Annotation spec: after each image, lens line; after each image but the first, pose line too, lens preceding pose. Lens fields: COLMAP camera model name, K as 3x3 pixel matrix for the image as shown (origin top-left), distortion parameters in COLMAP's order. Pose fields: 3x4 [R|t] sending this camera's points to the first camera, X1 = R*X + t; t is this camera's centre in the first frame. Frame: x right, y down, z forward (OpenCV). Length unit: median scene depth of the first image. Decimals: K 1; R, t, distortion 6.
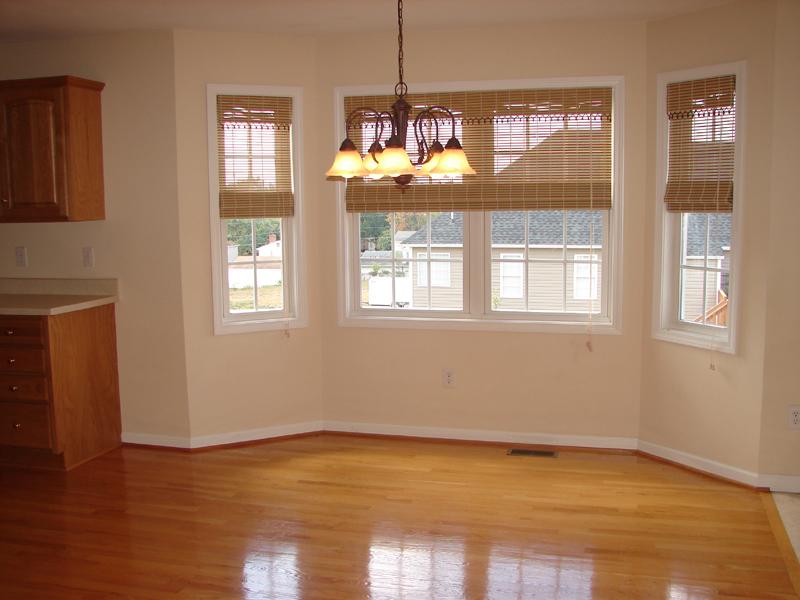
lens RADIAL K [[882.0, 0, 400.0], [0, 882.0, 300.0], [0, 0, 1]] dist [0.005339, -0.219399]
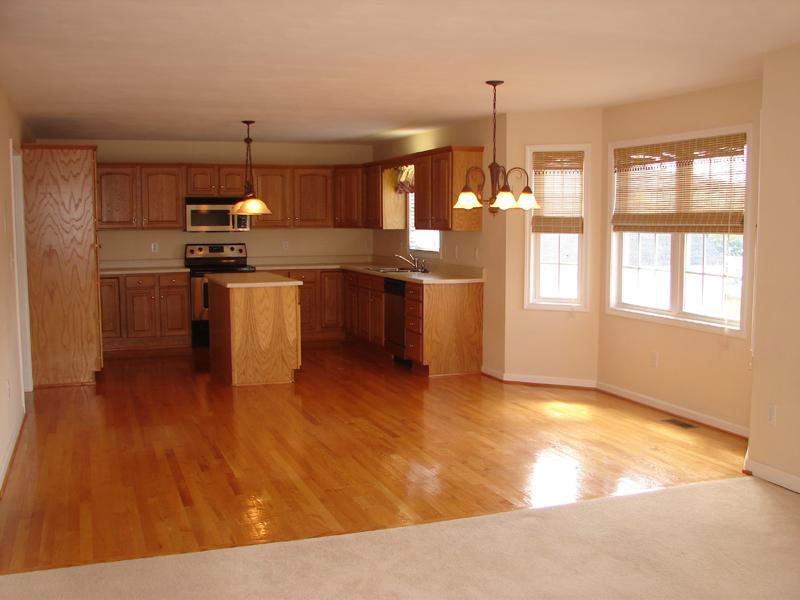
lens RADIAL K [[882.0, 0, 400.0], [0, 882.0, 300.0], [0, 0, 1]] dist [0.005339, -0.219399]
pose [[0.658892, 0.084965, -0.747424, 0.860081], [-0.107277, 0.994058, 0.018432, 0.021342], [0.744549, 0.068037, 0.664092, -0.197001]]
